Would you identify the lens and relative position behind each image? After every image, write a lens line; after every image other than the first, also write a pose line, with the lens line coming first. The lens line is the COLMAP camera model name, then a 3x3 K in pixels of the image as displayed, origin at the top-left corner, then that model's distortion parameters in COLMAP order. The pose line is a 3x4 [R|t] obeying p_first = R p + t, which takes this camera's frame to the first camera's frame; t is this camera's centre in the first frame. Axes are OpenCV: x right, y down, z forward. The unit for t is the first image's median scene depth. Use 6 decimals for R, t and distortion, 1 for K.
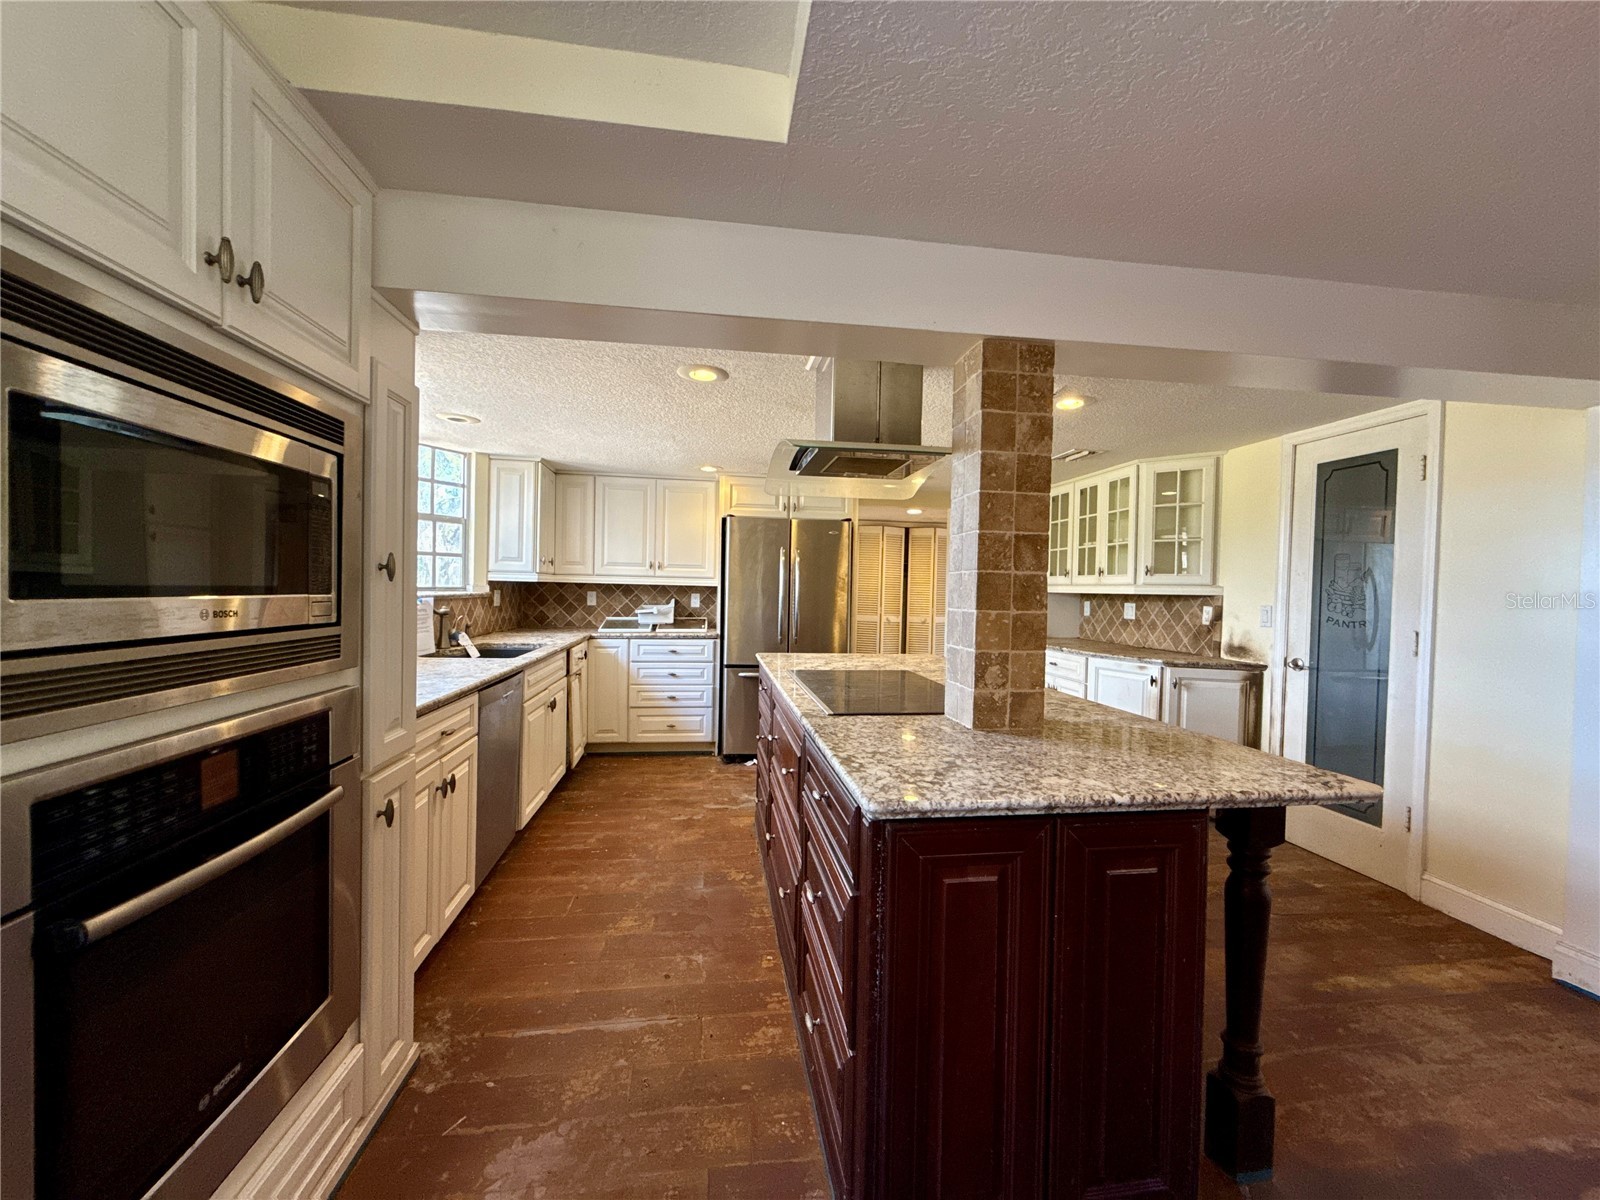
lens RADIAL K [[634.3, 0, 800.7], [0, 634.3, 596.7], [0, 0, 1]] dist [0.000088, 0.000229]
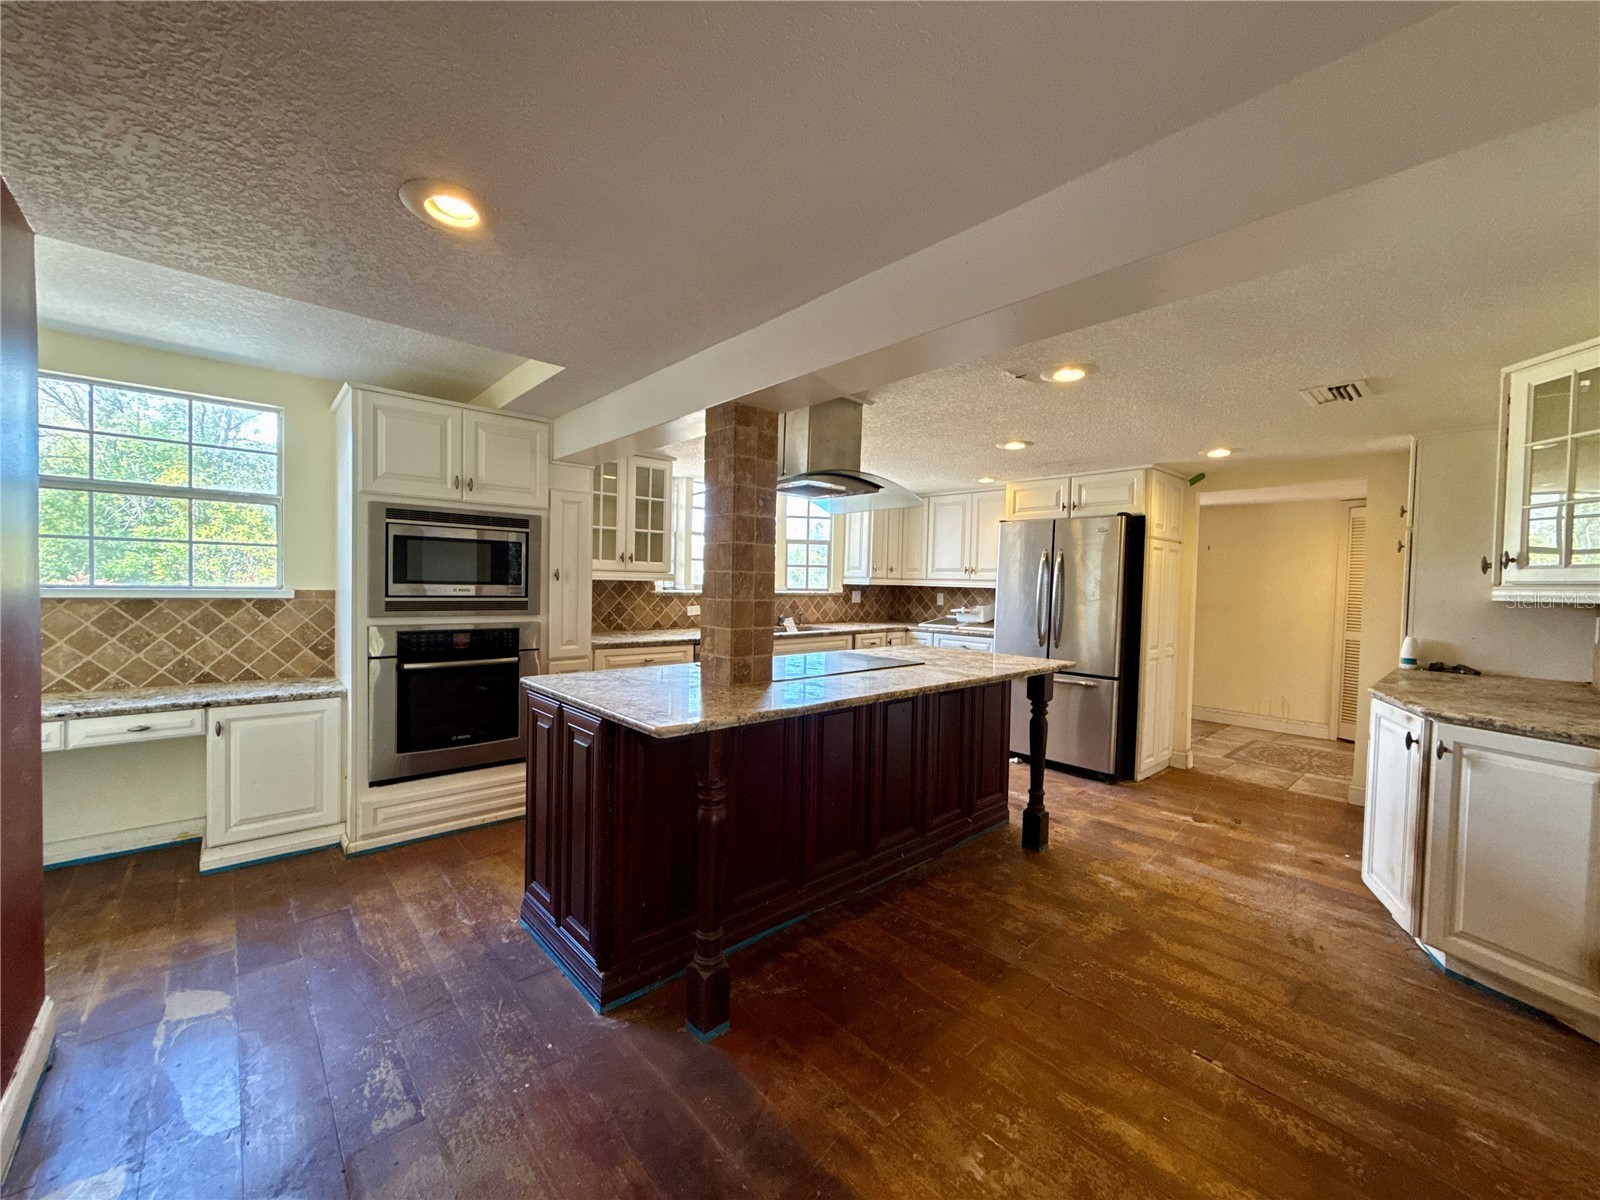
lens RADIAL K [[634.3, 0, 799.3], [0, 634.3, 600.5], [0, 0, 1]] dist [0.000088, 0.000229]
pose [[0.556608, 0.015956, -0.830622, 0.624675], [-0.021176, 0.999763, 0.005015, 0.005965], [0.830505, 0.014798, 0.556814, 0.144093]]
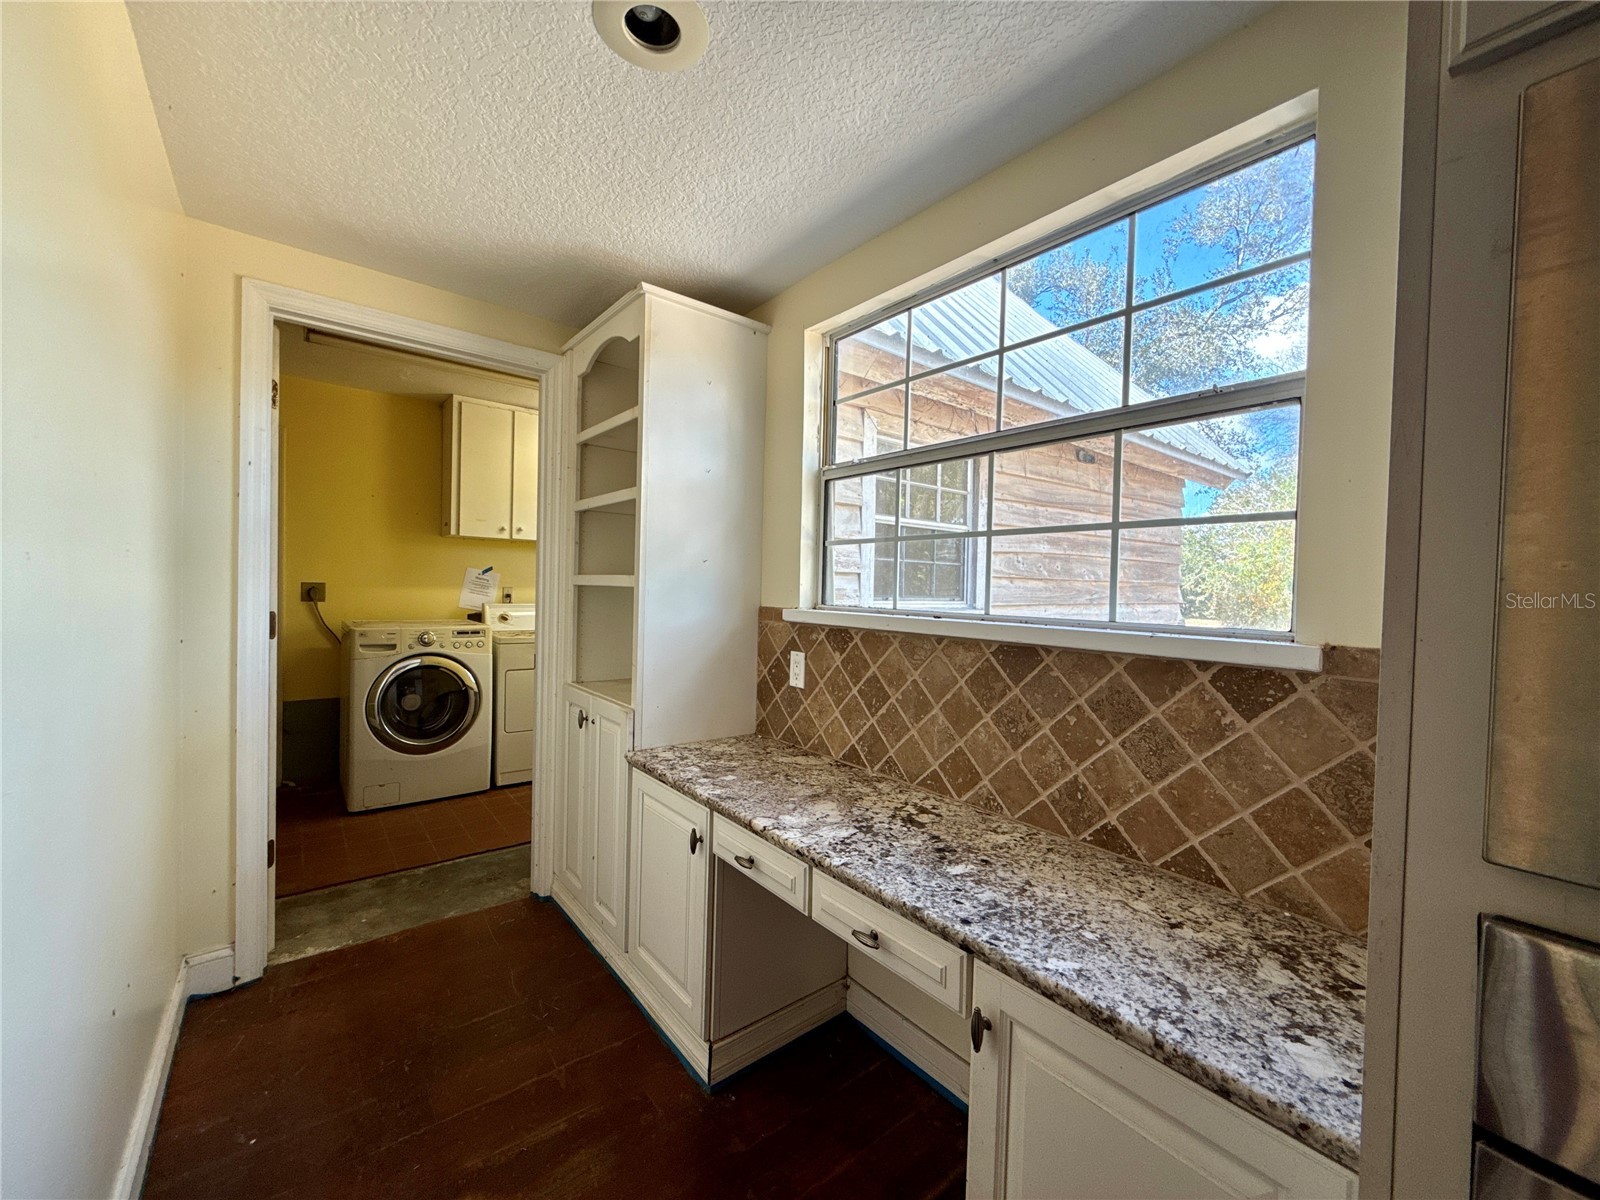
lens RADIAL K [[634.3, 0, 799.6], [0, 634.3, 602.4], [0, 0, 1]] dist [0.000088, 0.000229]
pose [[-0.859216, -0.033411, -0.510522, -0.047288], [-0.051879, 0.998412, 0.021972, -0.001539], [0.508977, 0.045364, -0.859584, 0.169314]]
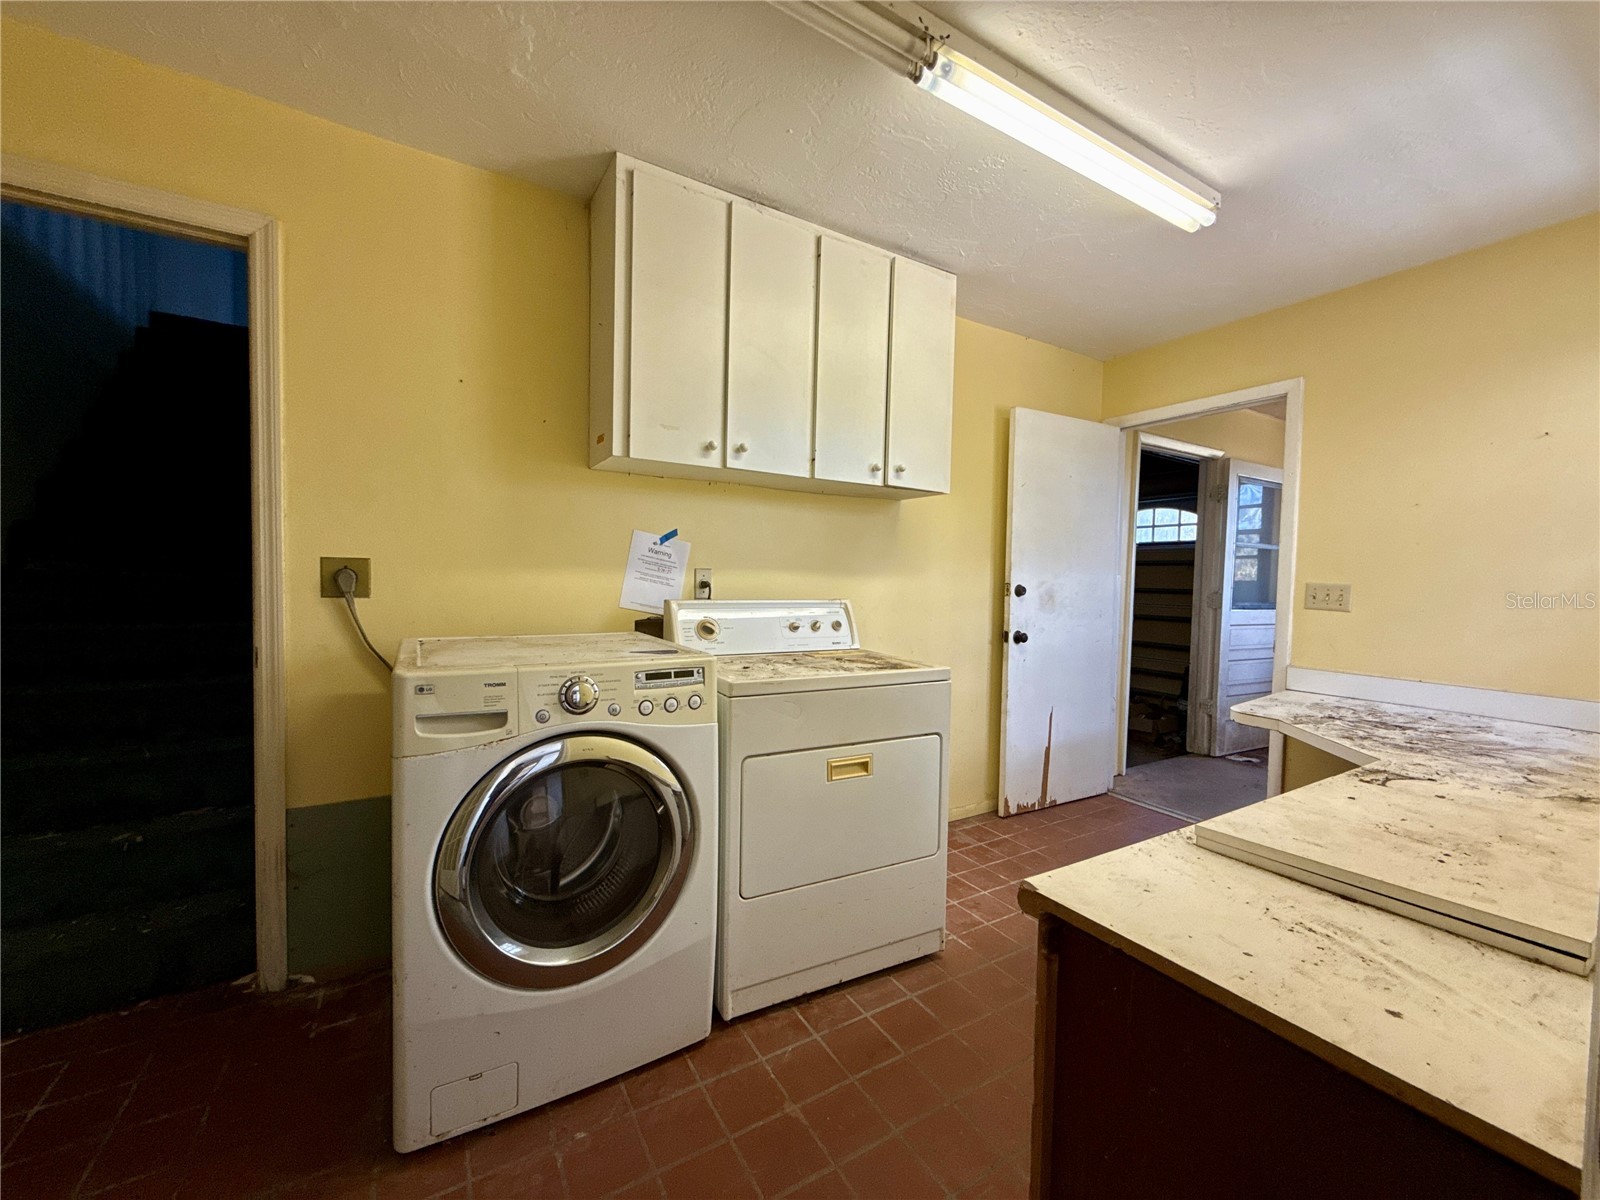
lens RADIAL K [[634.3, 0, 798.7], [0, 634.3, 601.3], [0, 0, 1]] dist [0.000088, 0.000229]
pose [[-0.922469, -0.025764, -0.385211, -0.030810], [-0.047138, 0.997822, 0.046146, 0.021410], [0.383183, 0.060726, -0.921674, -0.453587]]
